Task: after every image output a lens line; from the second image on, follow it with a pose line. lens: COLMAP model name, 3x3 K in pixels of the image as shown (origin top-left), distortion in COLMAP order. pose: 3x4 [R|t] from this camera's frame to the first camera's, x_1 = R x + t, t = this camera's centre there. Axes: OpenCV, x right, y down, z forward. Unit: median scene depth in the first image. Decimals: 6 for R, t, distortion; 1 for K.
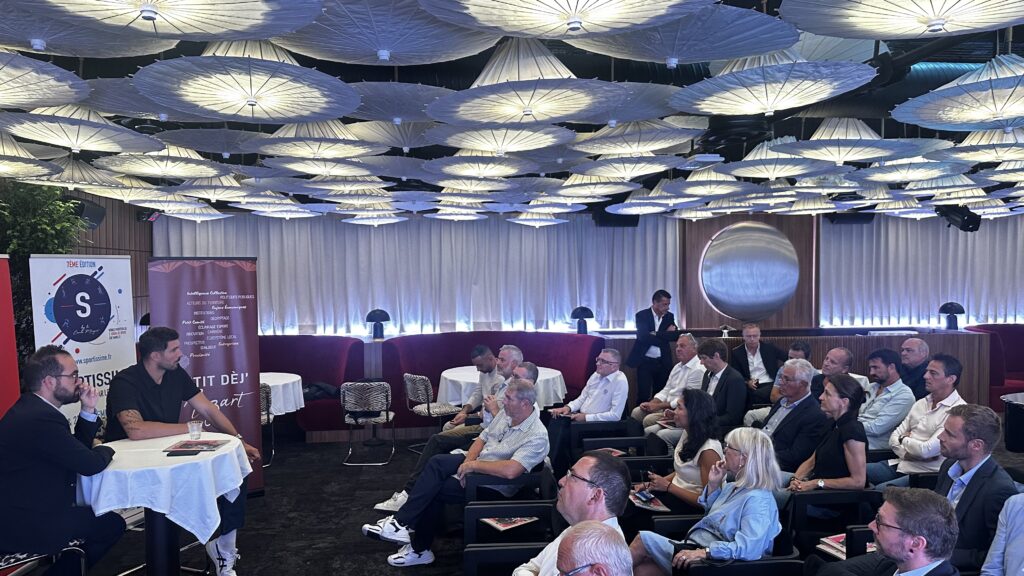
lens RADIAL K [[712.8, 0, 511.1], [0, 712.8, 293.8], [0, 0, 1]] dist [0.151491, -0.274011]
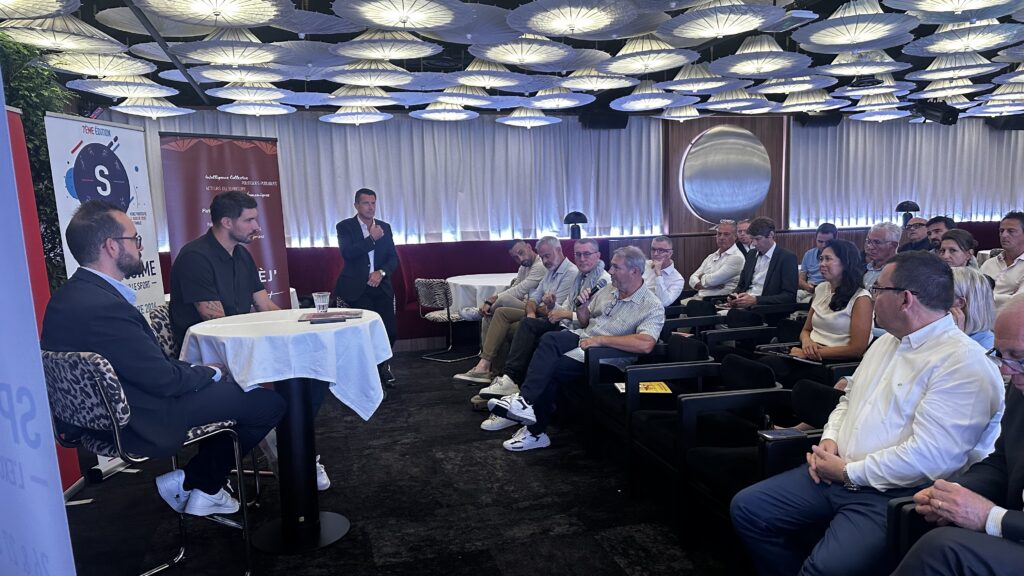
lens RADIAL K [[712.8, 0, 511.1], [0, 712.8, 293.8], [0, 0, 1]] dist [0.151491, -0.274011]
pose [[0.985894, -0.038710, 0.162834, -0.227268], [0.026075, 0.996531, 0.079028, 0.076629], [-0.165329, -0.073668, 0.983483, 0.079563]]
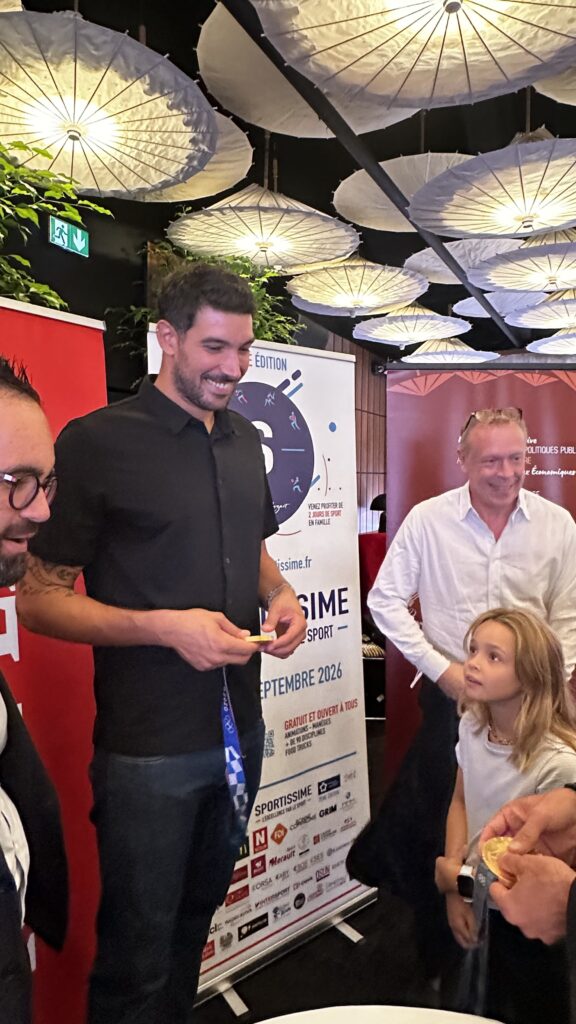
lens RADIAL K [[633.5, 0, 288.0], [0, 633.5, 512.0], [0, 0, 1]] dist [0.002366, 0.000278]
pose [[0.820948, 0.043143, -0.569371, -0.288834], [-0.027585, 0.998974, 0.035923, 0.034524], [0.570337, -0.013785, 0.821295, 0.571801]]
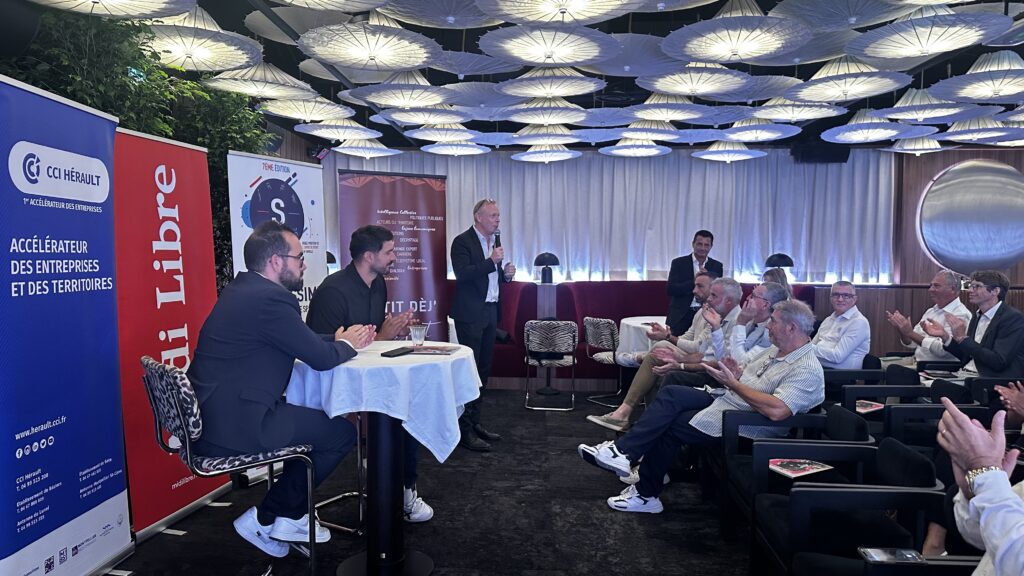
lens RADIAL K [[713.0, 0, 507.0], [0, 713.0, 287.7], [0, 0, 1]] dist [0.114720, -0.168417]
pose [[0.986814, 0.021513, -0.160420, -0.129754], [-0.018659, 0.999640, 0.019274, 0.074377], [0.160777, -0.016027, 0.986861, 0.118881]]
